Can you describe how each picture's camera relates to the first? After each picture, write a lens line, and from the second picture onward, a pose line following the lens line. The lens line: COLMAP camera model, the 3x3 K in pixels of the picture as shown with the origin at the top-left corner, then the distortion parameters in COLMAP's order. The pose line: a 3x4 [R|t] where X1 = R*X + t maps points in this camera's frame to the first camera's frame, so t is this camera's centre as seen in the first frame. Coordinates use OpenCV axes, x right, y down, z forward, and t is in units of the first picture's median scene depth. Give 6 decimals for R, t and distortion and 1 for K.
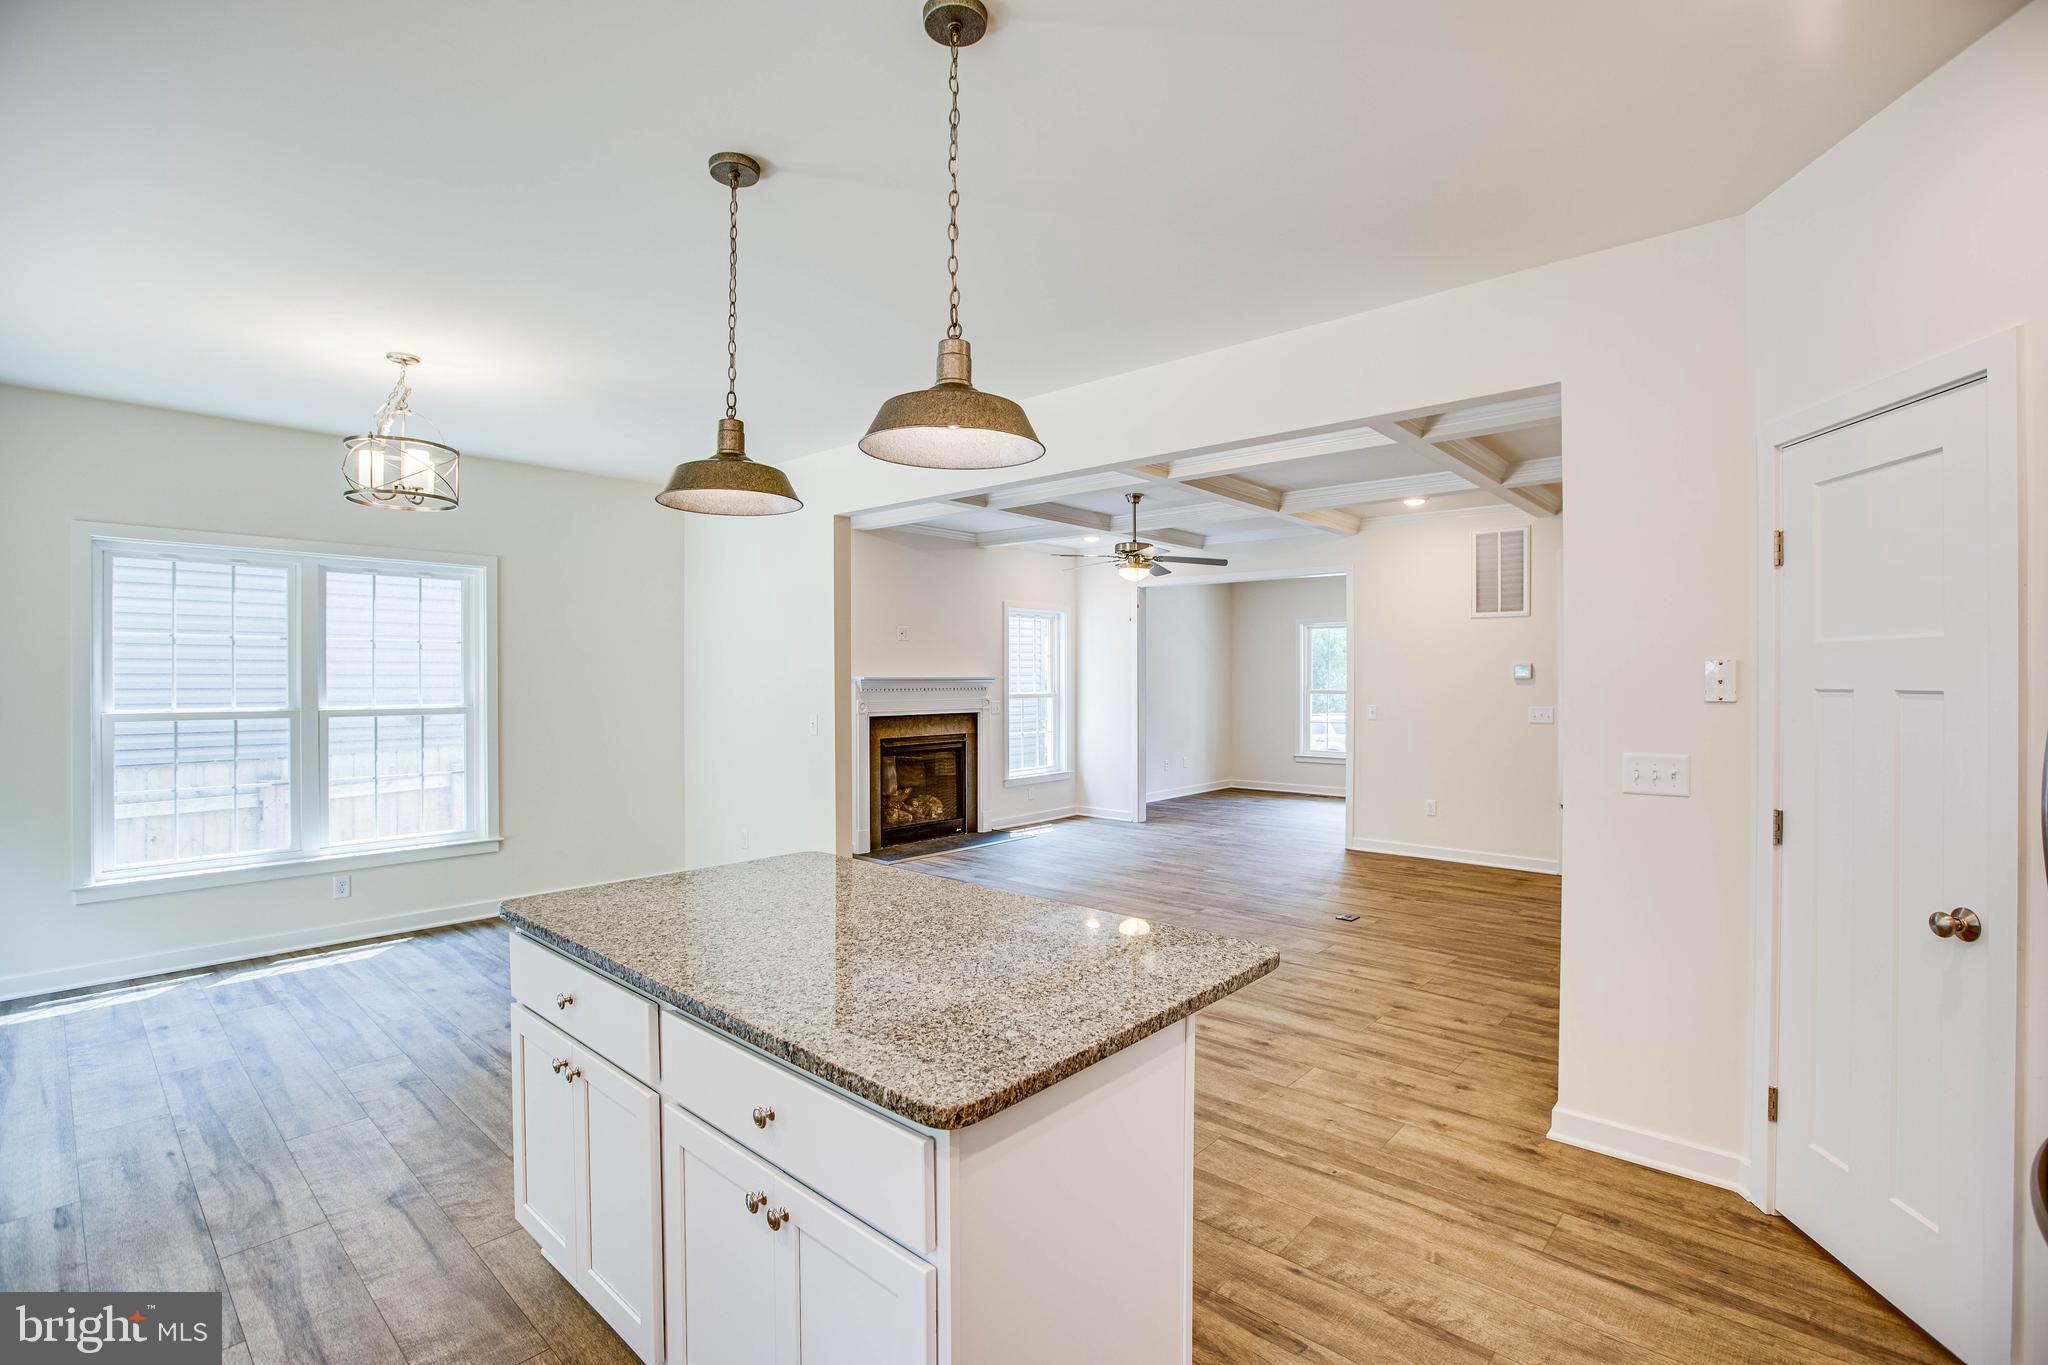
lens RADIAL K [[932.1, 0, 1020.2], [0, 932.1, 680.9], [0, 0, 1]] dist [-0.057114, 0.021132]
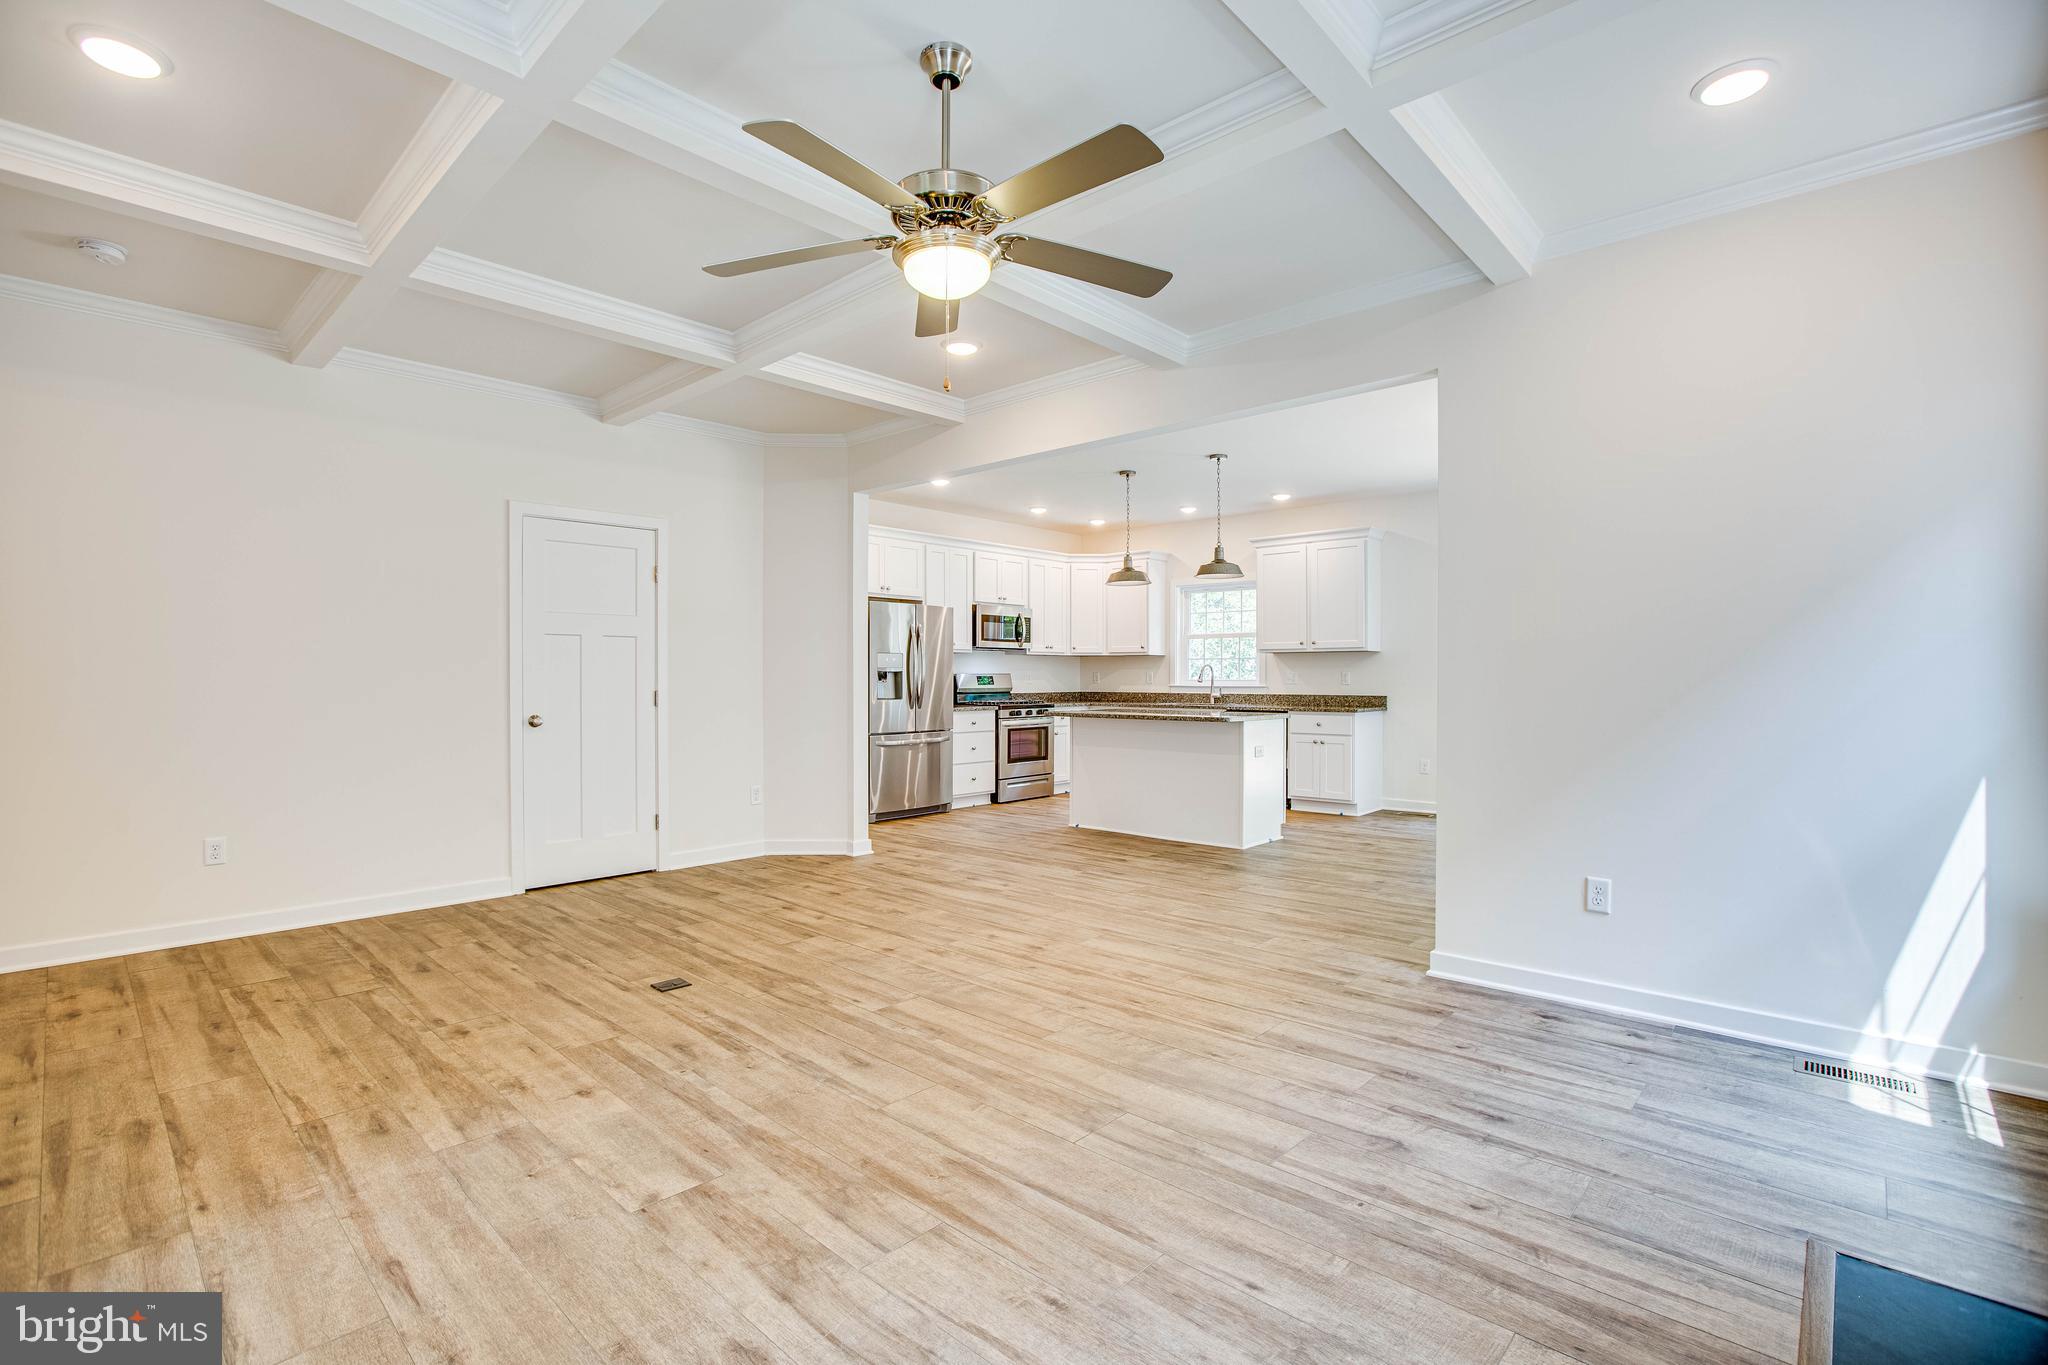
lens RADIAL K [[932.1, 0, 1020.2], [0, 932.1, 680.9], [0, 0, 1]] dist [-0.057114, 0.021132]
pose [[-0.999889, 0.000024, 0.014866, 0.089749], [0.000151, 0.999963, 0.008560, 0.036649], [-0.014865, 0.008561, -0.999853, 1.355460]]
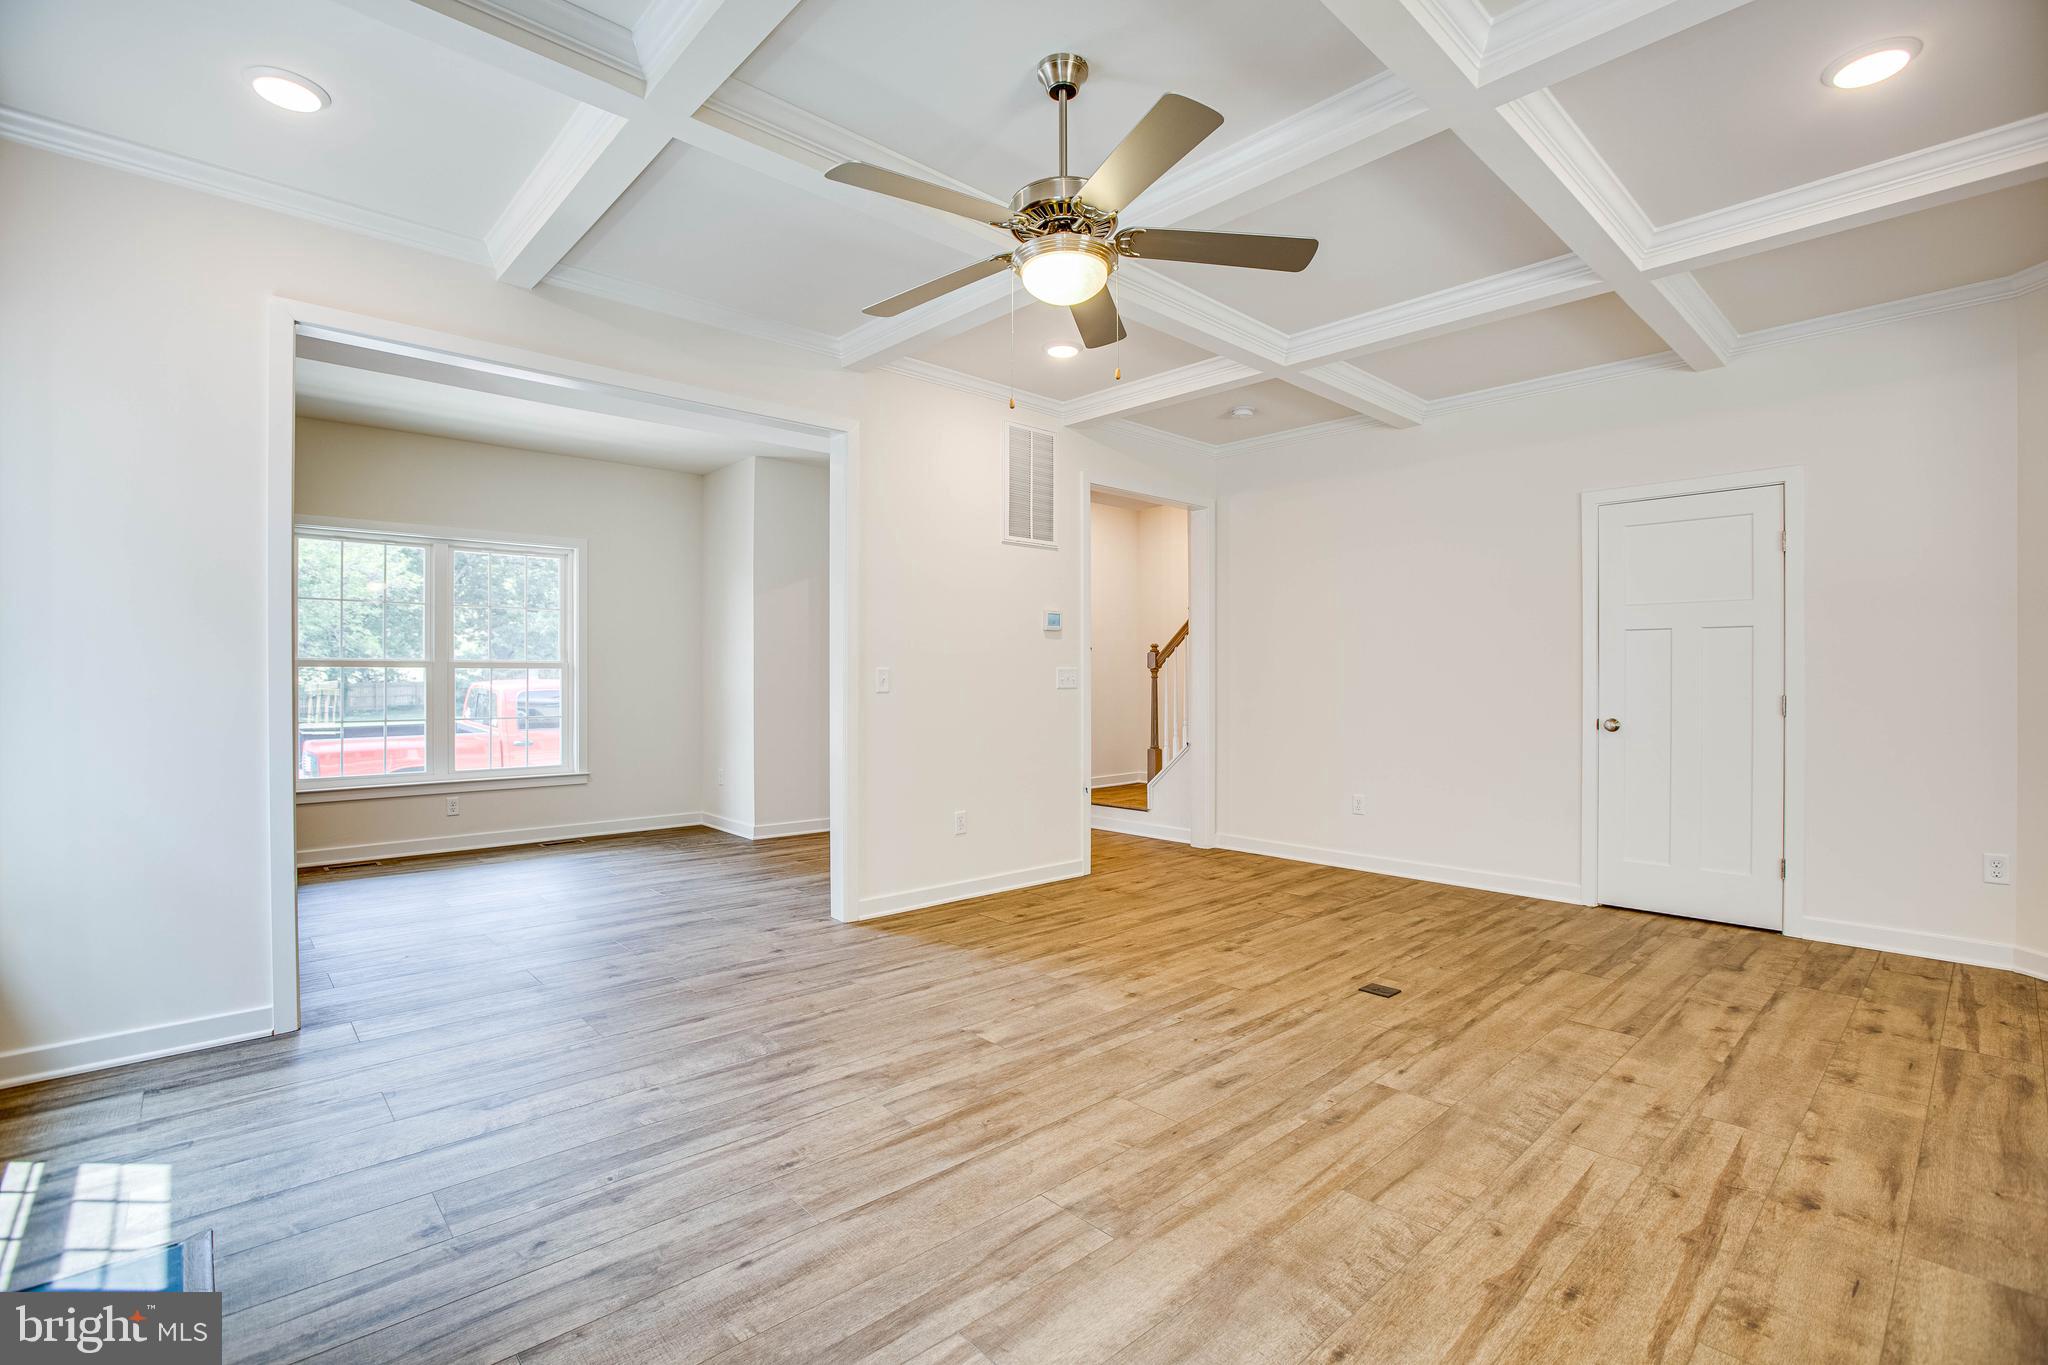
lens RADIAL K [[932.1, 0, 1020.2], [0, 932.1, 680.9], [0, 0, 1]] dist [-0.057114, 0.021132]
pose [[0.094575, -0.003370, 0.995512, -0.234548], [0.004141, 0.999987, 0.002992, 0.038591], [-0.995509, 0.003839, 0.094588, 0.987076]]
